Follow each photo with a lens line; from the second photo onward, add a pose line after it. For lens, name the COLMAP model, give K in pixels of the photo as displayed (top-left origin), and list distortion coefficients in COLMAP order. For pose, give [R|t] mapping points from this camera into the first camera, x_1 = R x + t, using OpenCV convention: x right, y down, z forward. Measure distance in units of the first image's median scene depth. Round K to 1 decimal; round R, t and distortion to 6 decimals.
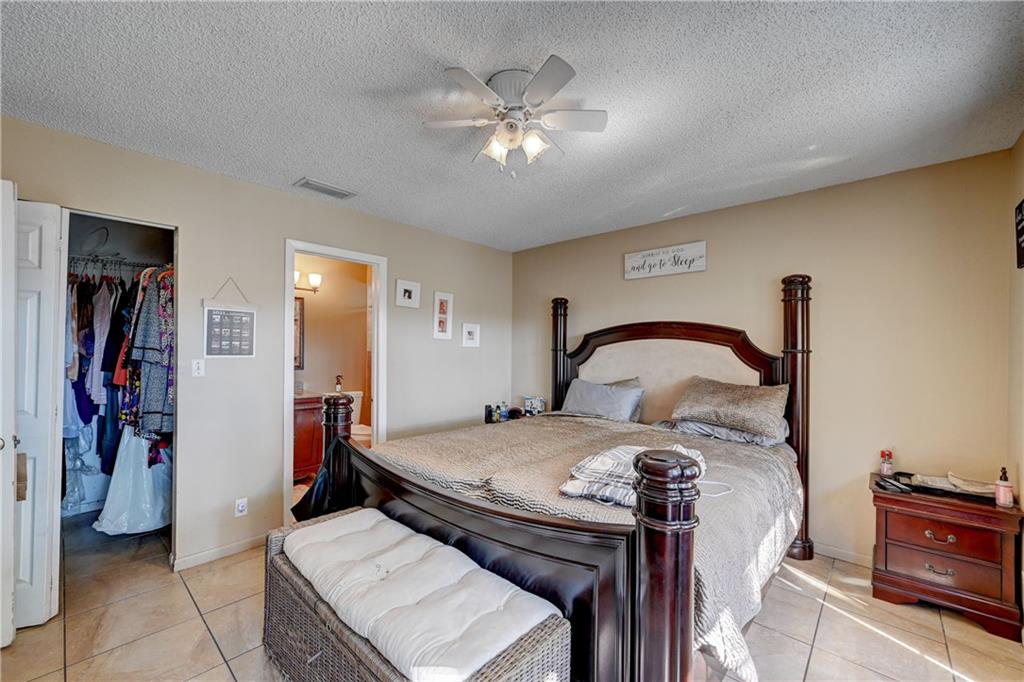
lens RADIAL K [[407.0, 0, 509.8], [0, 407.0, 342.9], [0, 0, 1]] dist [0.000292, 0.000215]
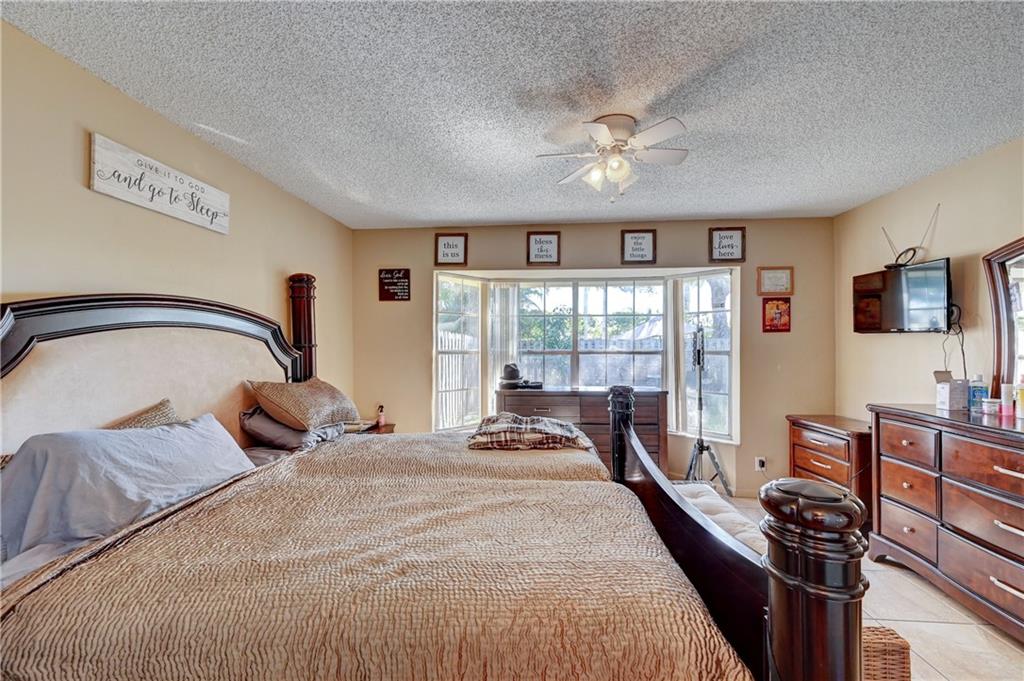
lens RADIAL K [[404.3, 0, 509.9], [0, 404.3, 342.2], [0, 0, 1]] dist [-0.000874, 0.000056]
pose [[-0.618650, -0.005323, 0.785649, -0.372847], [-0.017404, 0.999825, -0.006931, 0.005744], [-0.785474, -0.017961, -0.618634, 1.002536]]
